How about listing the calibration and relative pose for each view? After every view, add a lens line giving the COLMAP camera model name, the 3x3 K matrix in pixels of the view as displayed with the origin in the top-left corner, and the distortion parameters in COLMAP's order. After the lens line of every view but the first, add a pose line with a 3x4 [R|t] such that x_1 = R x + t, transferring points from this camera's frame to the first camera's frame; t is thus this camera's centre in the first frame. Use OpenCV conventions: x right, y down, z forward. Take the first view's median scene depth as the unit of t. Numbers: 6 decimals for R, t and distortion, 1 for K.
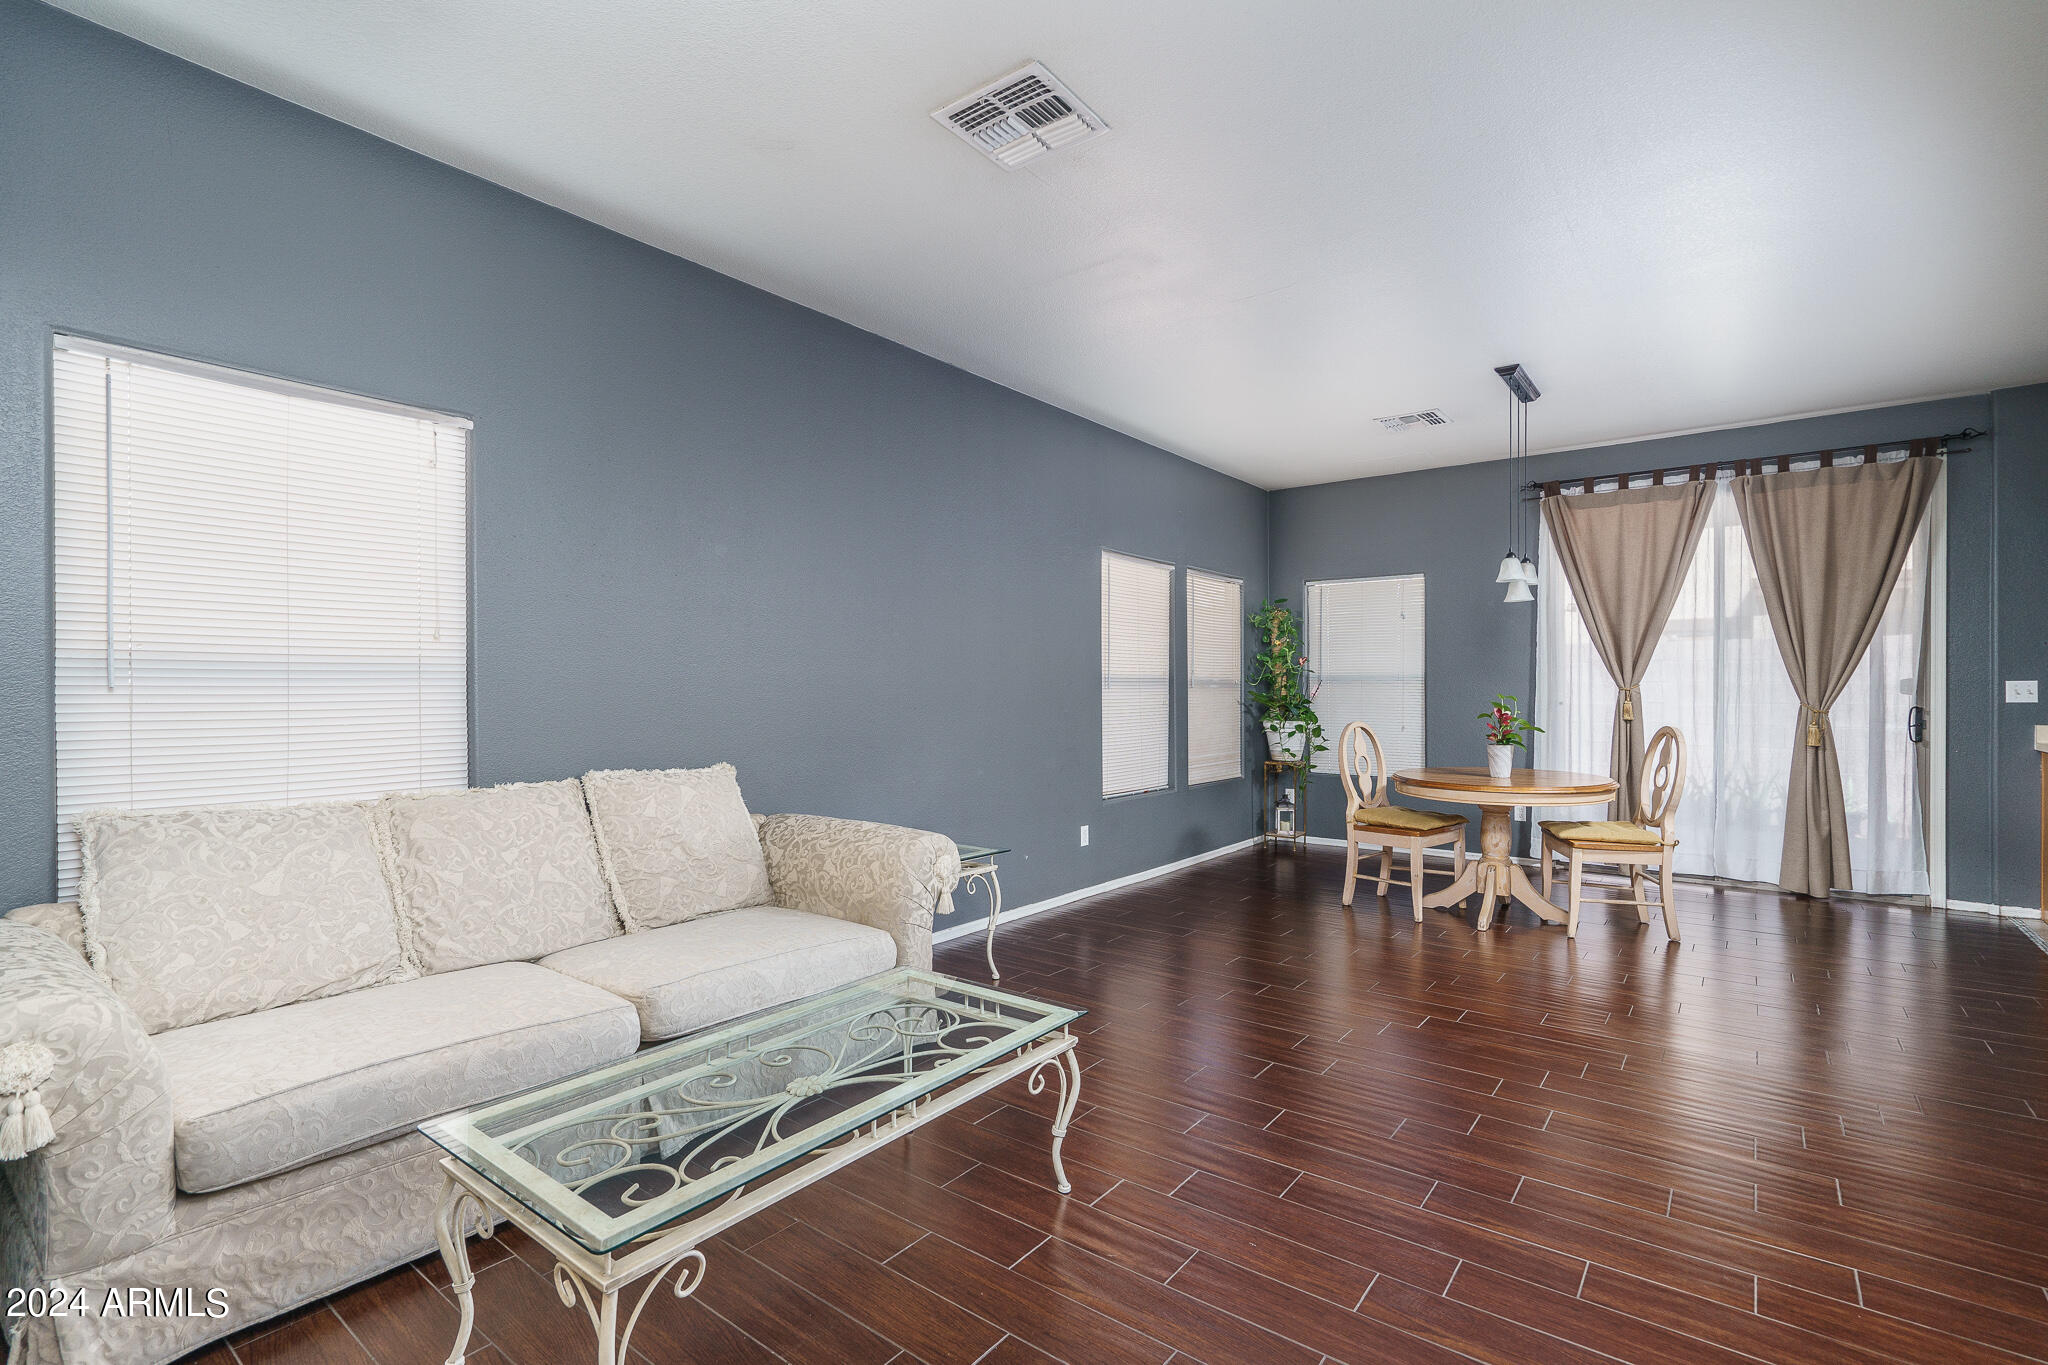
lens RADIAL K [[932.6, 0, 1026.8], [0, 932.6, 687.8], [0, 0, 1]] dist [0.016858, 0.000385]
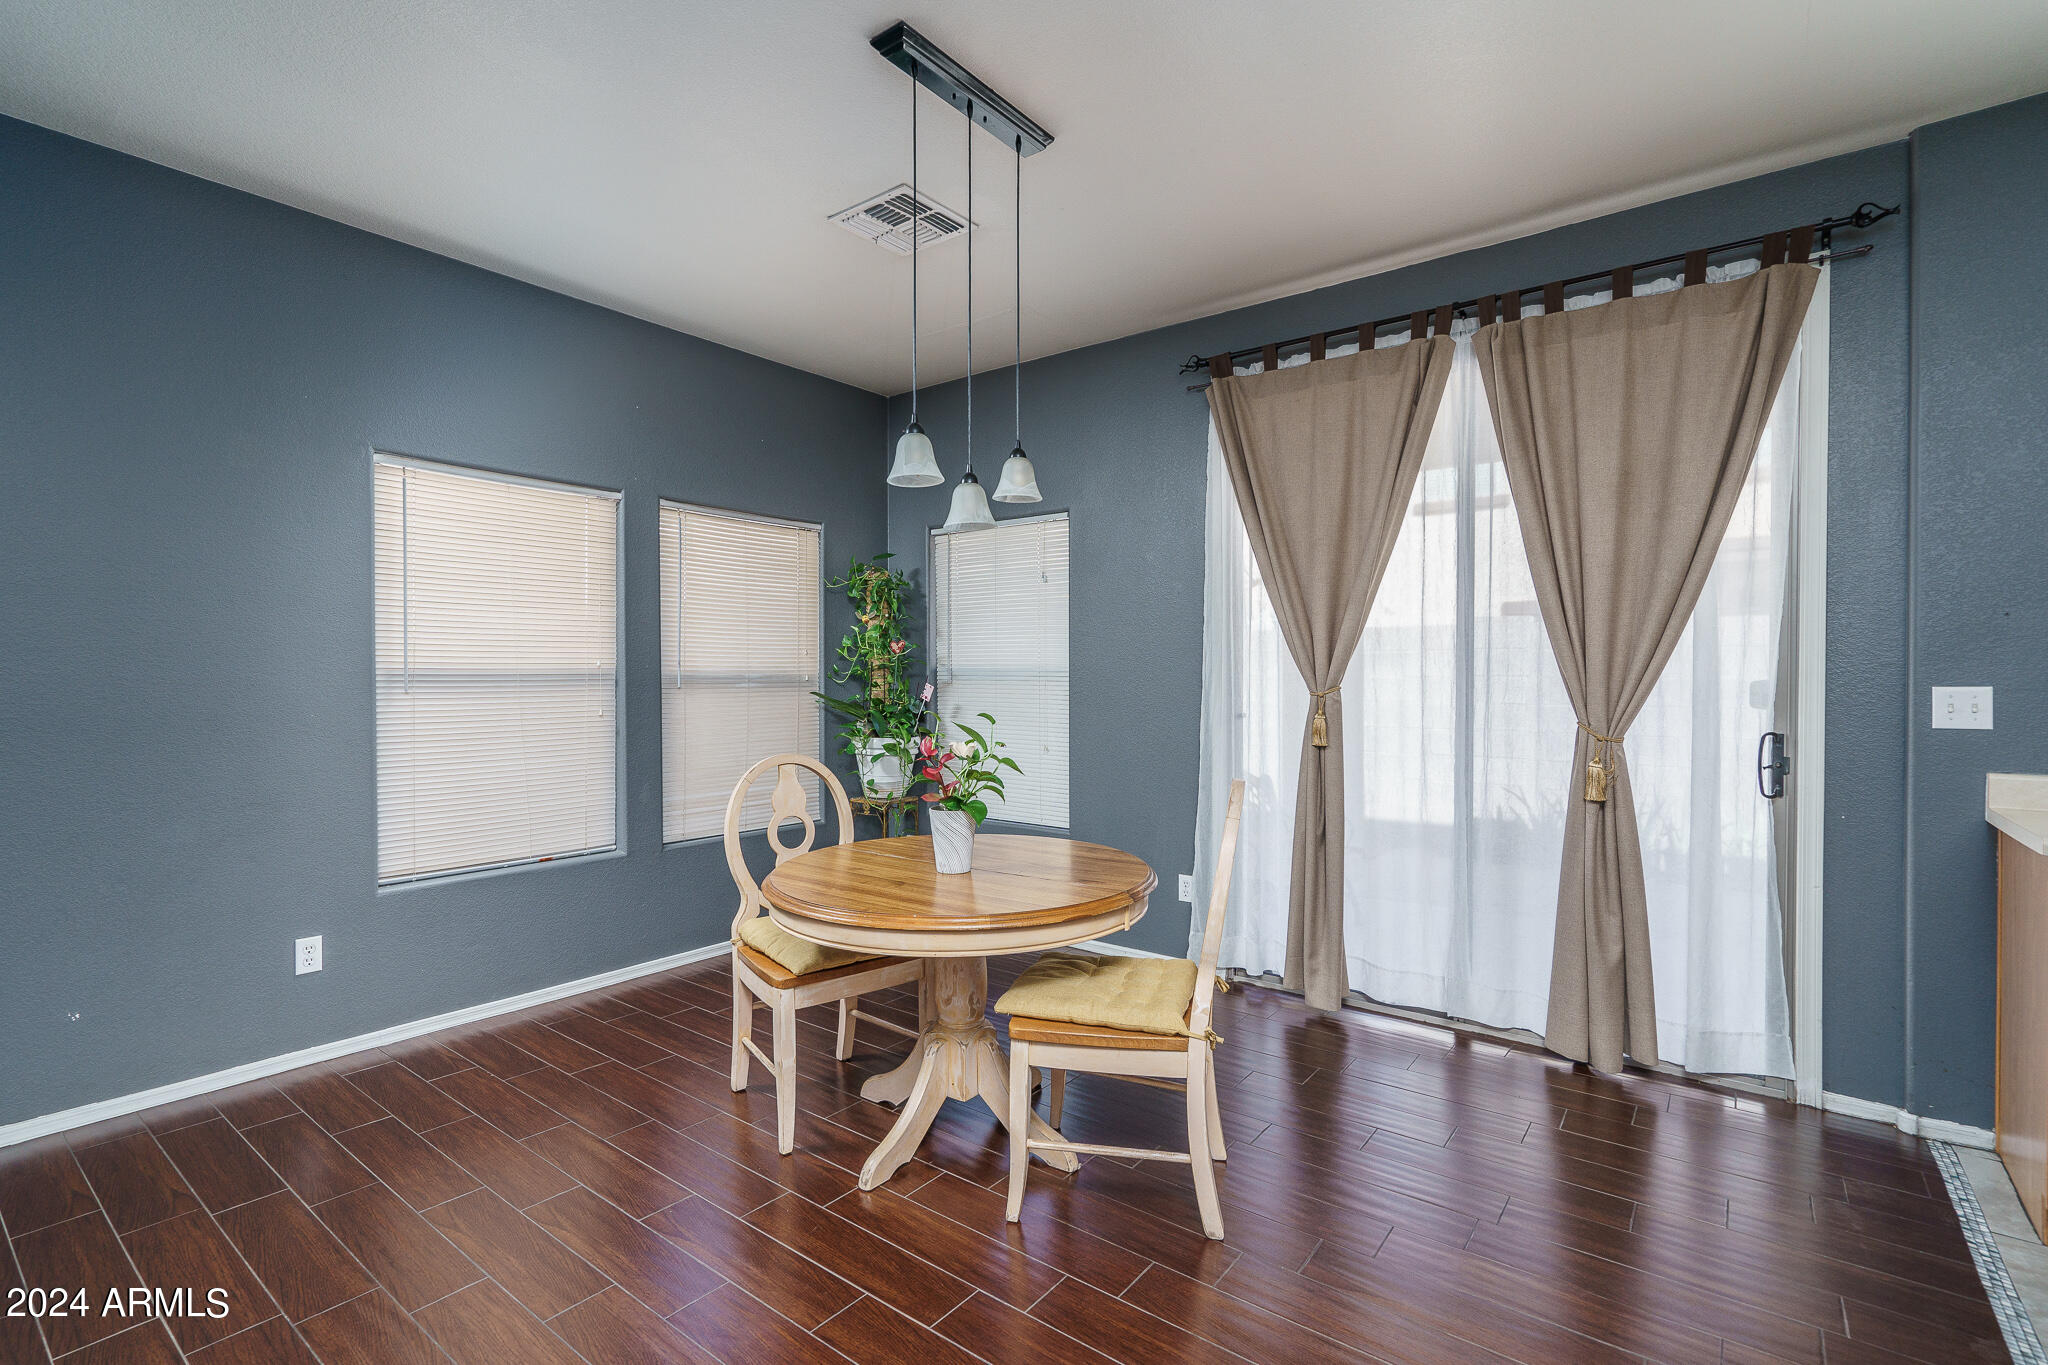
lens RADIAL K [[932.6, 0, 1022.4], [0, 932.6, 680.9], [0, 0, 1]] dist [0.016858, 0.000385]
pose [[0.999900, 0.002246, -0.013933, 0.492574], [-0.002152, 0.999975, 0.006711, -0.011922], [0.013948, -0.006681, 0.999880, 0.431937]]
